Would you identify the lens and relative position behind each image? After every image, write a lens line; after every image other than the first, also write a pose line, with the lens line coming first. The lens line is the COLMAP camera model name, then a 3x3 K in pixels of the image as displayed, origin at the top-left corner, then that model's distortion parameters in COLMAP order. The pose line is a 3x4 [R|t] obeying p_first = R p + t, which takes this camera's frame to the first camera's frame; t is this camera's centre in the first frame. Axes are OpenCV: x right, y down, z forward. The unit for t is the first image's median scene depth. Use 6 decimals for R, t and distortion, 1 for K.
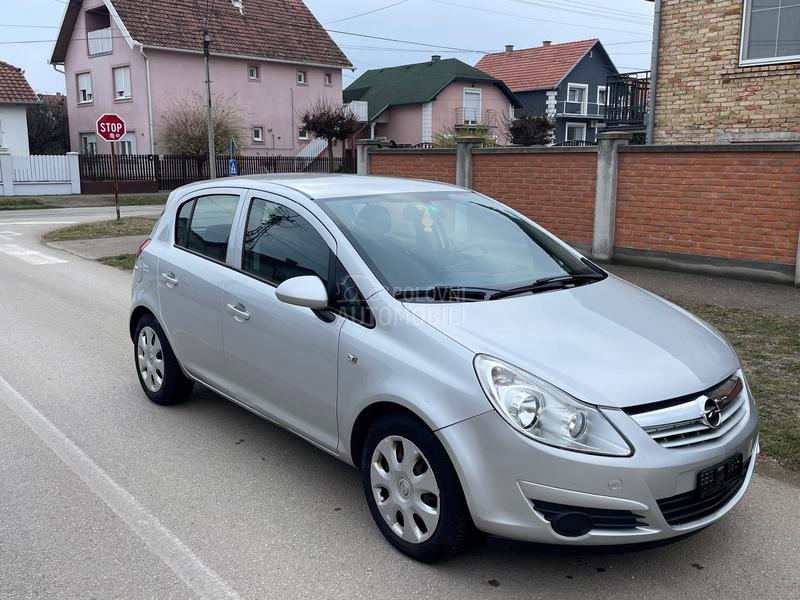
lens RADIAL K [[764.0, 0, 408.6], [0, 764.0, 317.0], [0, 0, 1]] dist [0.091860, -0.141168]
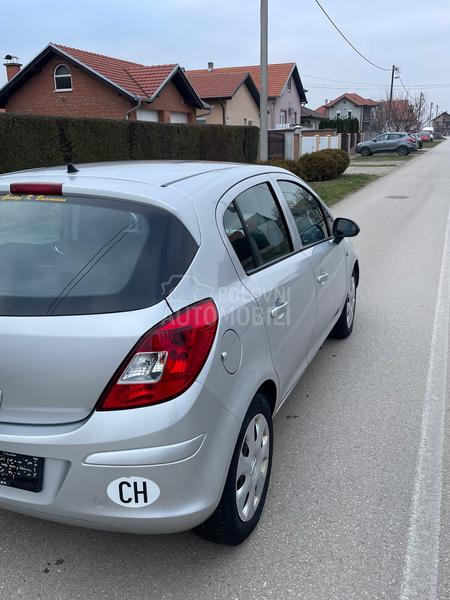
lens RADIAL K [[544.8, 0, 225.0], [0, 544.8, 300.0], [0, 0, 1]] dist [0.074160, -0.104640]
pose [[-0.478039, -0.235244, 0.846250, -0.357502], [0.196574, 0.910374, 0.364112, -0.126438], [-0.856059, 0.340411, -0.388951, 0.609923]]
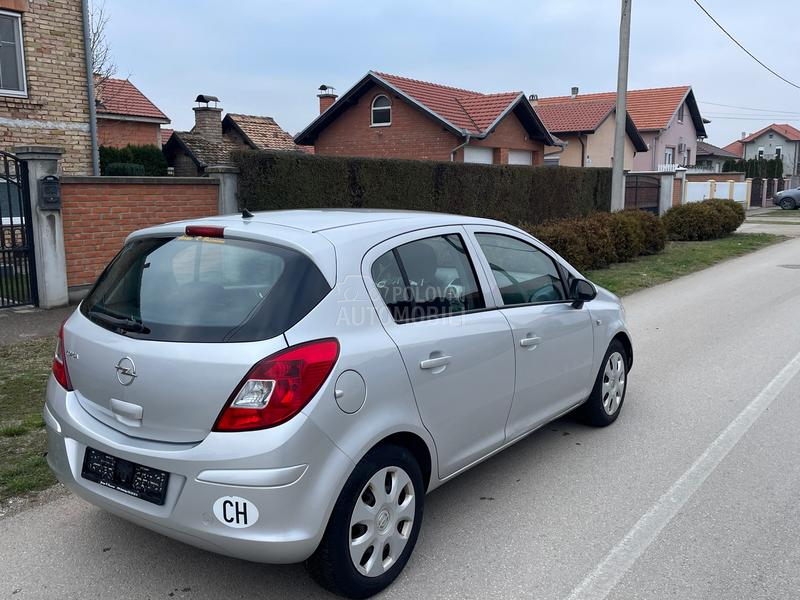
lens RADIAL K [[726.4, 0, 416.7], [0, 726.4, 306.2], [0, 0, 1]] dist [0.074160, -0.104640]
pose [[-0.254261, -0.156247, 0.954431, -0.460772], [0.197146, 0.957769, 0.209314, -0.118628], [-0.946829, 0.241383, -0.212720, 0.561001]]
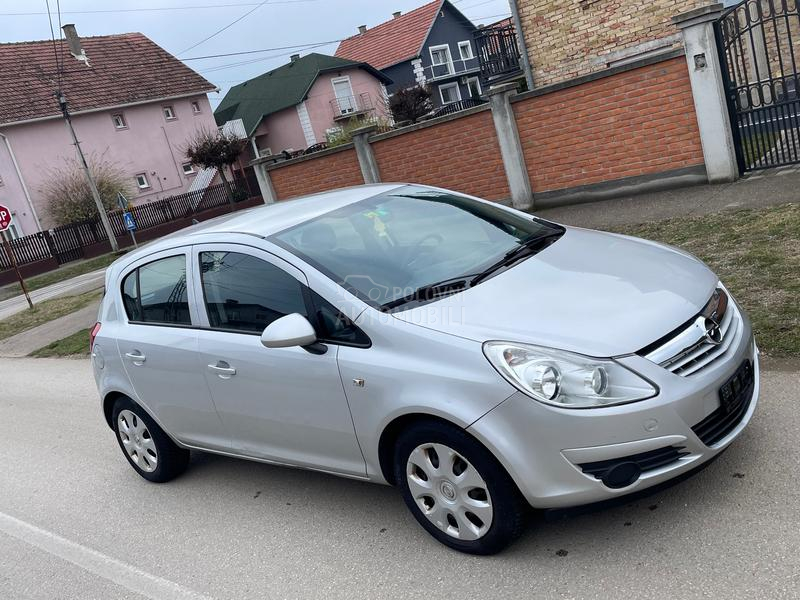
lens RADIAL K [[764.0, 0, 408.6], [0, 764.0, 317.0], [0, 0, 1]] dist [0.091860, -0.141168]
pose [[0.953619, -0.289391, 0.082845, -0.023857], [0.288134, 0.957209, 0.027010, -0.012068], [-0.087117, -0.001887, 0.996196, 0.001688]]
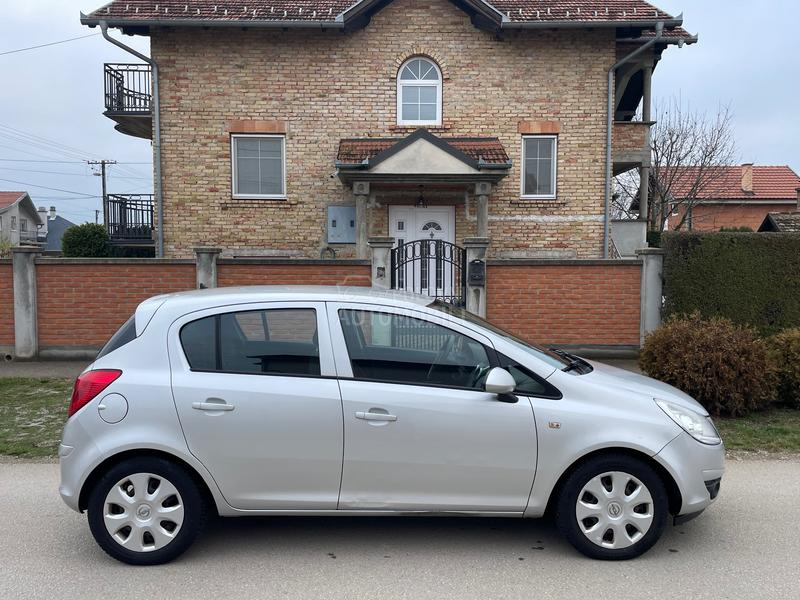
lens RADIAL K [[677.3, 0, 424.2], [0, 677.3, 301.7], [0, 0, 1]] dist [0.049198, -0.003041]
pose [[0.625930, -0.041343, 0.778782, -0.378299], [0.158374, 0.984525, -0.075024, -0.034456], [-0.763629, 0.170299, 0.622791, 0.142956]]
